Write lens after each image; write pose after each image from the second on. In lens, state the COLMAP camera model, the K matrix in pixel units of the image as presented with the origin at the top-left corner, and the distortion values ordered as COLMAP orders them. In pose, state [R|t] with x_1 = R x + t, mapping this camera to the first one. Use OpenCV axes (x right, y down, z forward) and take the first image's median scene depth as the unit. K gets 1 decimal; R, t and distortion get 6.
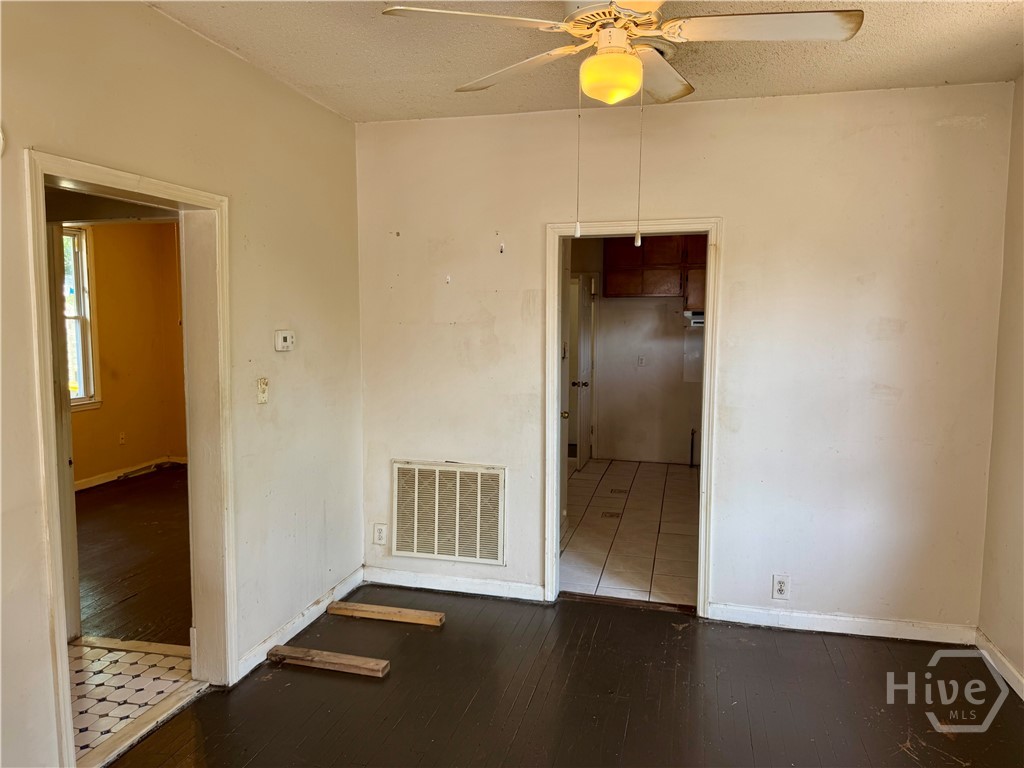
lens RADIAL K [[721.2, 0, 506.1], [0, 721.2, 380.7], [0, 0, 1]] dist [0.021279, -0.001347]
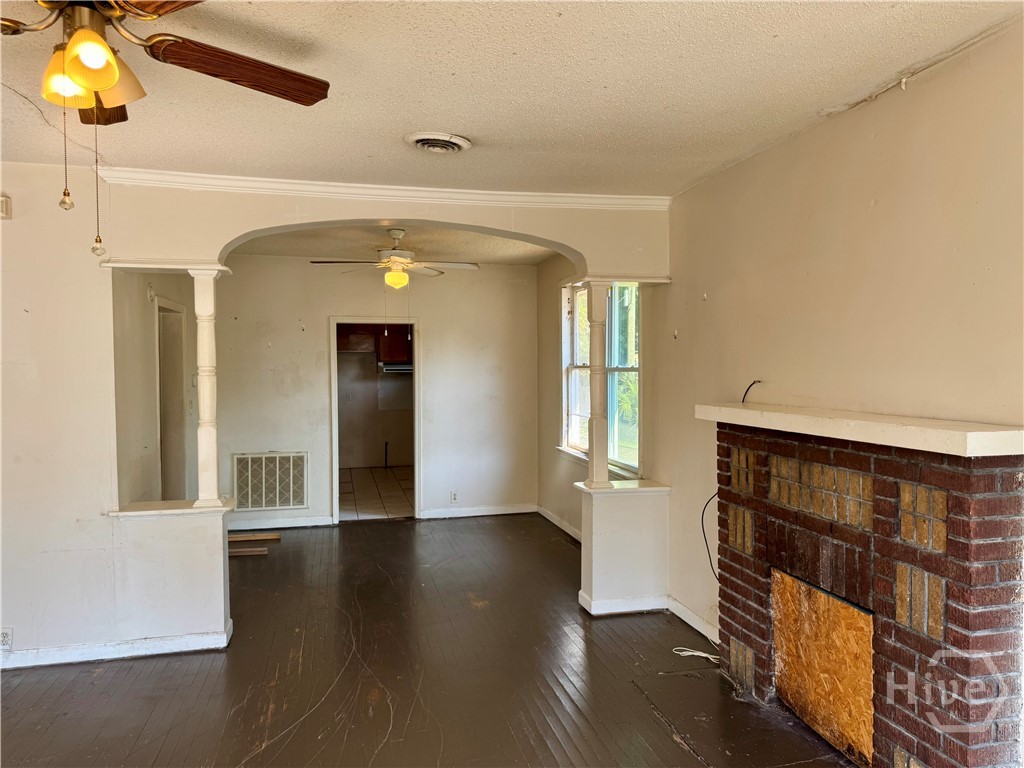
lens RADIAL K [[730.7, 0, 519.4], [0, 730.7, 385.2], [0, 0, 1]] dist [0.096436, -0.131466]
pose [[0.877441, -0.020627, 0.479241, -0.403074], [0.050267, 0.997528, -0.049099, 0.072202], [-0.477043, 0.067171, 0.876309, -0.832721]]
